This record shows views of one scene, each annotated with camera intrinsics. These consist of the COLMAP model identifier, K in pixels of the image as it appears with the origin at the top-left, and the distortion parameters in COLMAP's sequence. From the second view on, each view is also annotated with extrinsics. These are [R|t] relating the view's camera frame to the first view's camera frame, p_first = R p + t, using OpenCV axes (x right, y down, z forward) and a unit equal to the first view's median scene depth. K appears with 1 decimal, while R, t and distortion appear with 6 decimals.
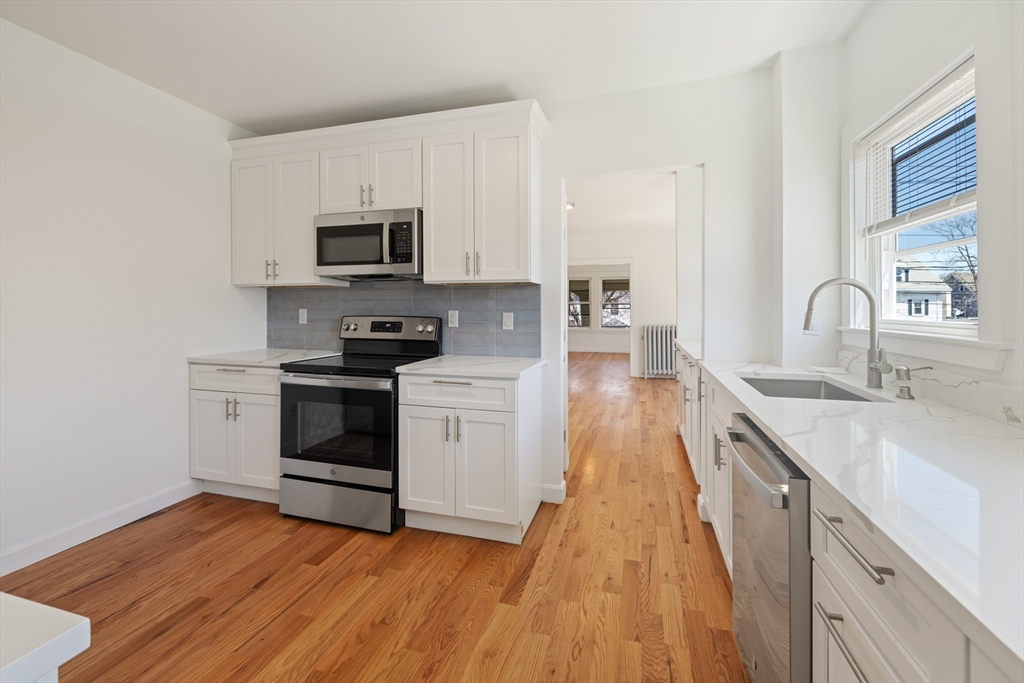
lens RADIAL K [[442.3, 0, 506.6], [0, 442.3, 302.4], [0, 0, 1]] dist [0.001399, 0.000242]
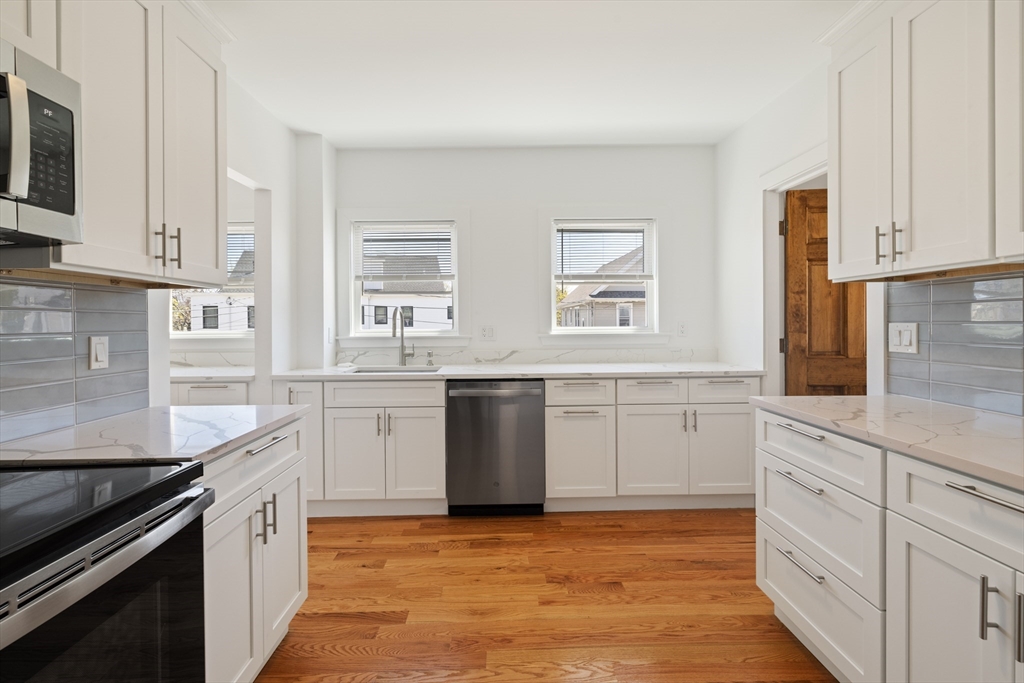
lens RADIAL K [[435.1, 0, 508.5], [0, 435.1, 326.1], [0, 0, 1]] dist [-0.001138, 0.000327]
pose [[-0.305798, -0.007084, 0.952070, -0.963546], [0.002973, 0.999960, 0.008395, 0.011476], [-0.952092, 0.005398, -0.305765, 1.033565]]
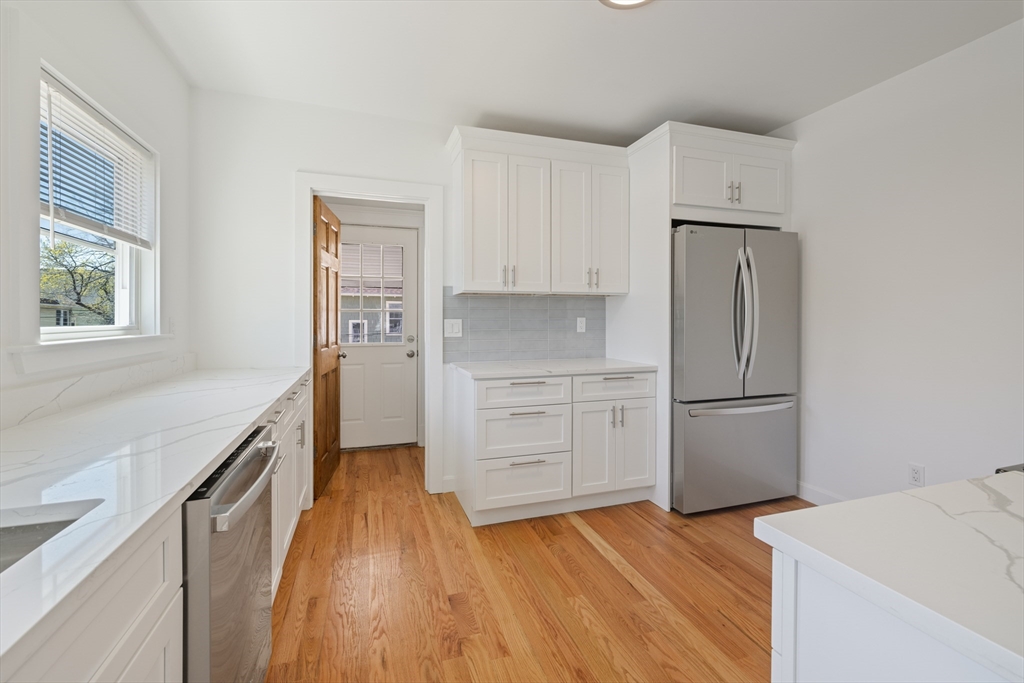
lens RADIAL K [[432.9, 0, 495.3], [0, 432.9, 324.1], [0, 0, 1]] dist [-0.000353, -0.000032]
pose [[-0.834383, 0.007249, -0.551137, 0.405808], [0.004102, 0.999967, 0.006942, 0.022113], [0.551170, 0.003531, -0.834386, 1.330355]]
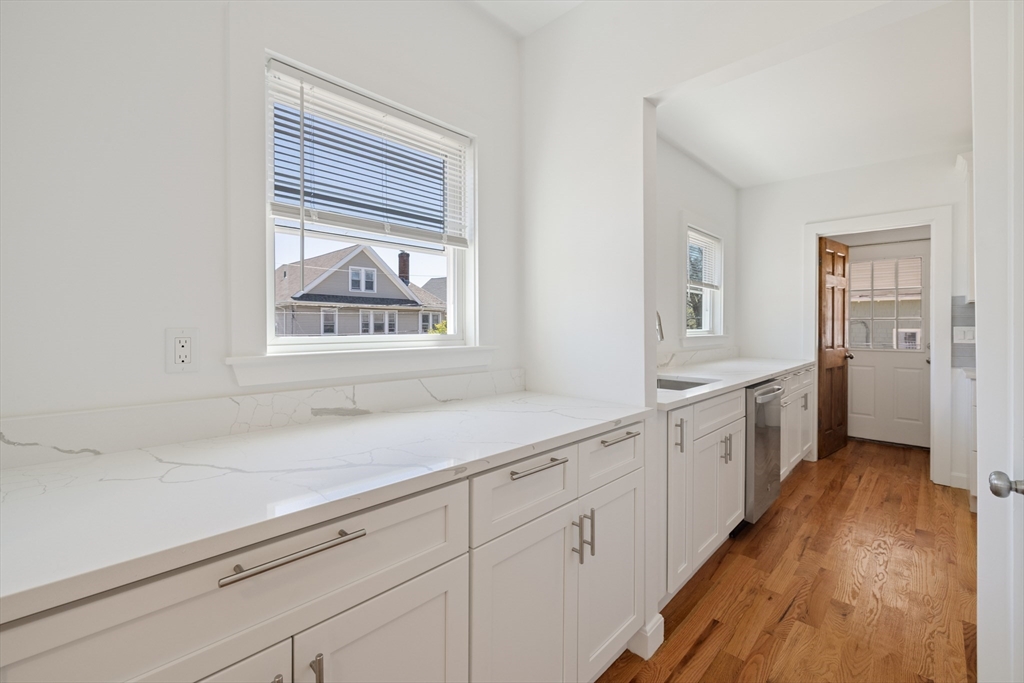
lens RADIAL K [[435.1, 0, 508.5], [0, 435.1, 326.1], [0, 0, 1]] dist [-0.001138, 0.000327]
pose [[-0.886206, 0.000855, 0.463291, 0.454320], [-0.003203, 0.999963, -0.007973, 0.031136], [-0.463281, -0.008549, -0.886170, 2.243328]]
